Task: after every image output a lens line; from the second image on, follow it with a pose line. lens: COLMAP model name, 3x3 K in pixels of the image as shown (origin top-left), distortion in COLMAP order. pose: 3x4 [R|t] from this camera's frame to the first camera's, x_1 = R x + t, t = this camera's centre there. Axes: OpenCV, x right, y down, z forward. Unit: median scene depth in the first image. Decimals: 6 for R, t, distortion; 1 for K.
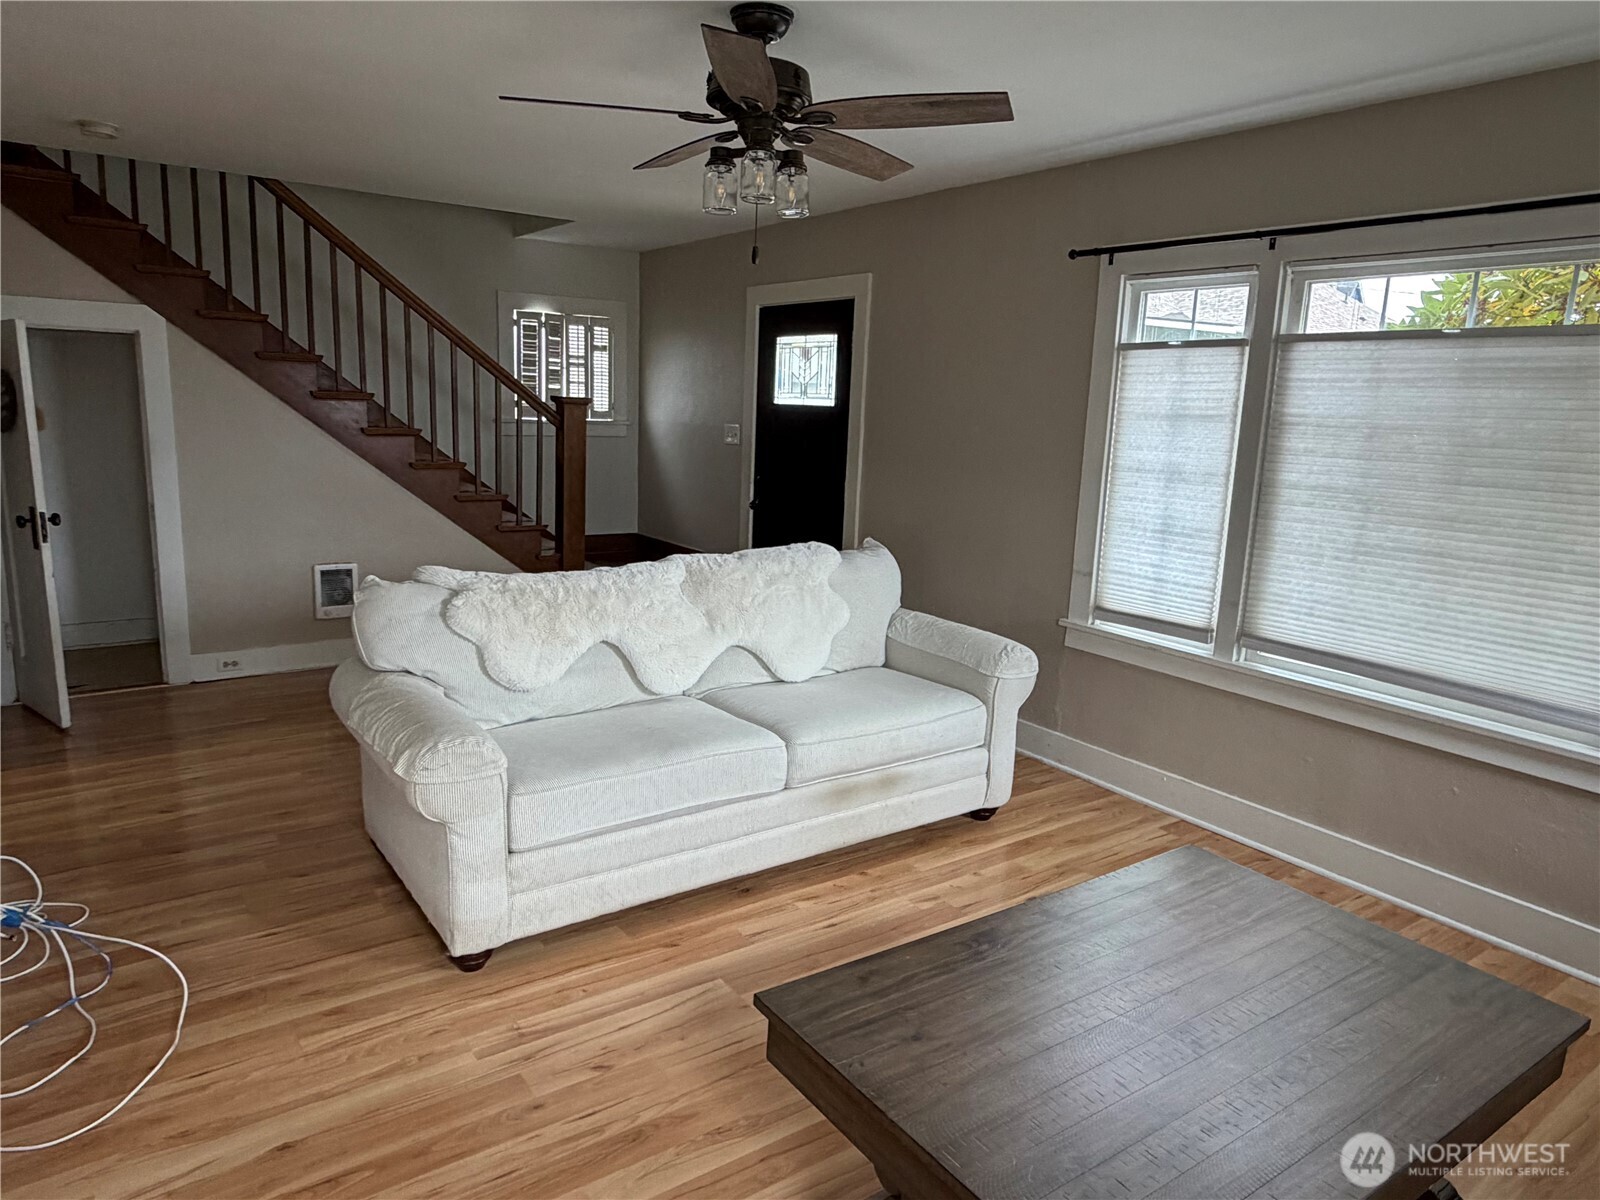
lens RADIAL K [[1003.3, 0, 800.0], [0, 1003.3, 600.0], [0, 0, 1]] dist [-0.002020, 0.001638]
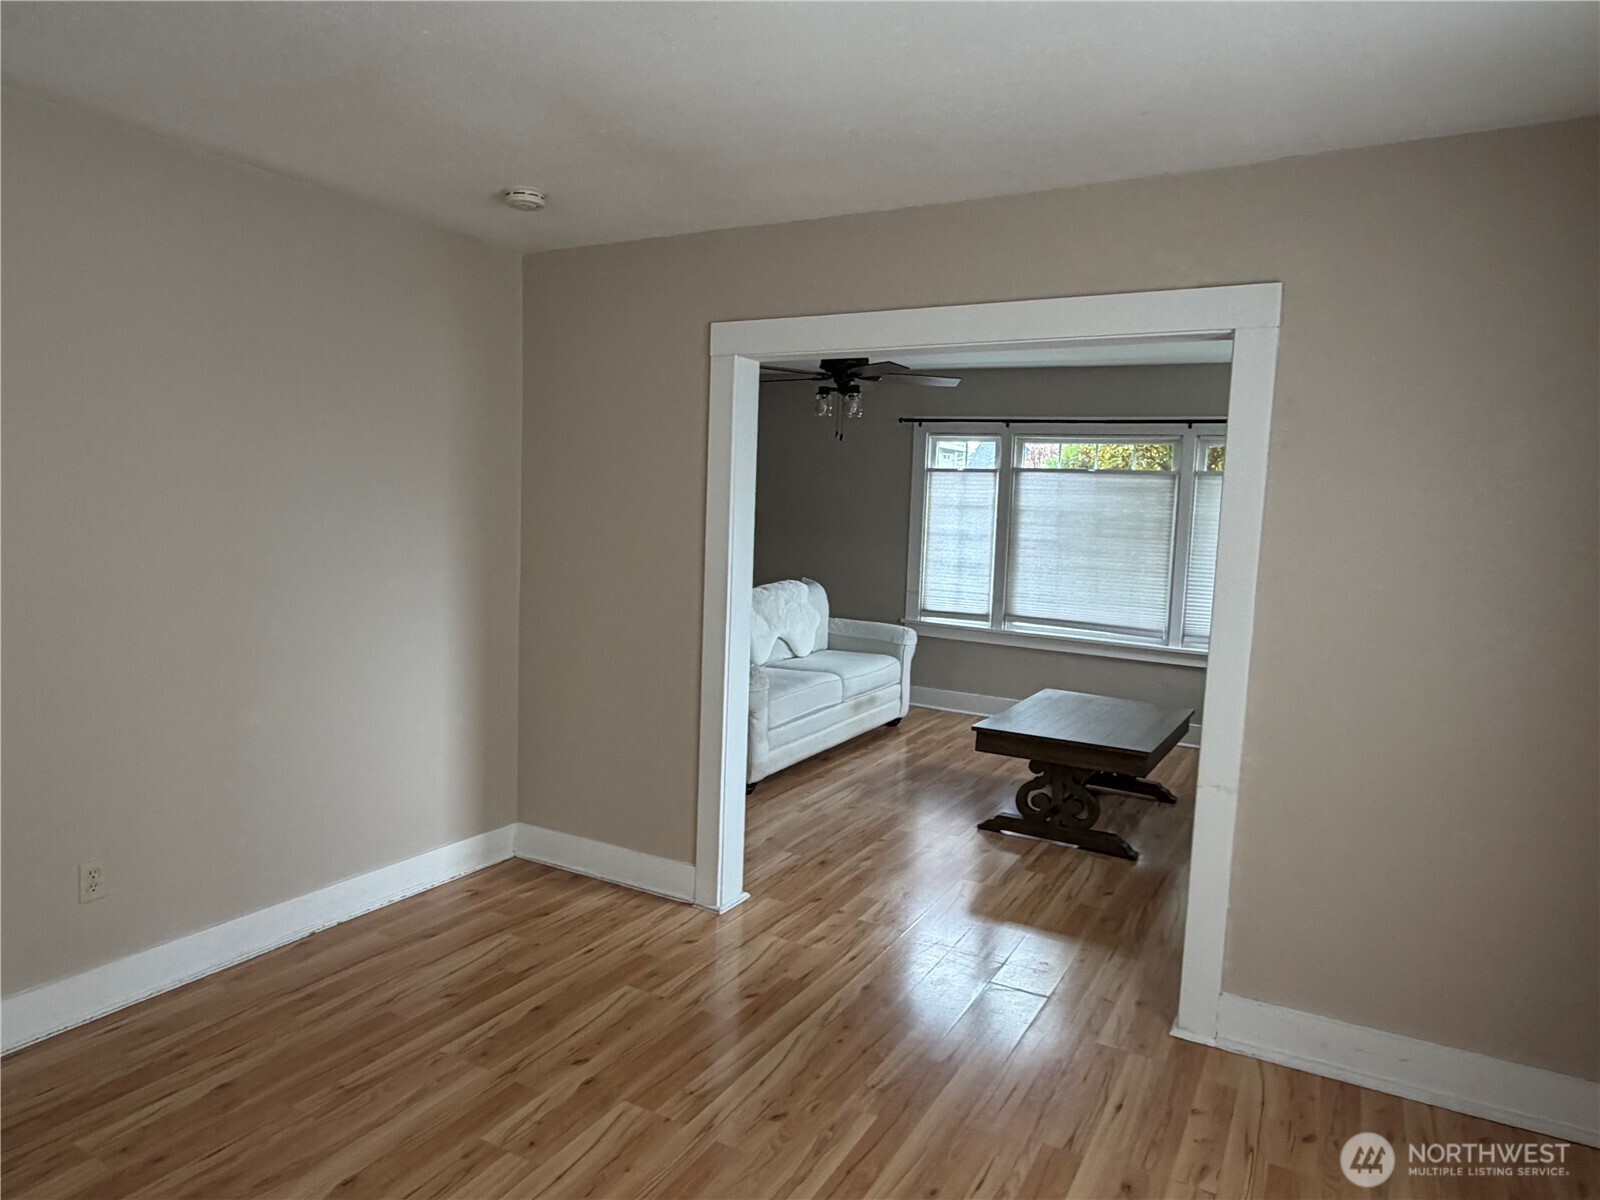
lens RADIAL K [[1003.3, 0, 800.0], [0, 1003.3, 600.0], [0, 0, 1]] dist [-0.002020, 0.001638]
pose [[0.903149, -0.053596, 0.425969, -0.795080], [0.082668, 0.995320, -0.050044, 0.072437], [-0.421293, 0.080411, 0.903353, -0.644608]]
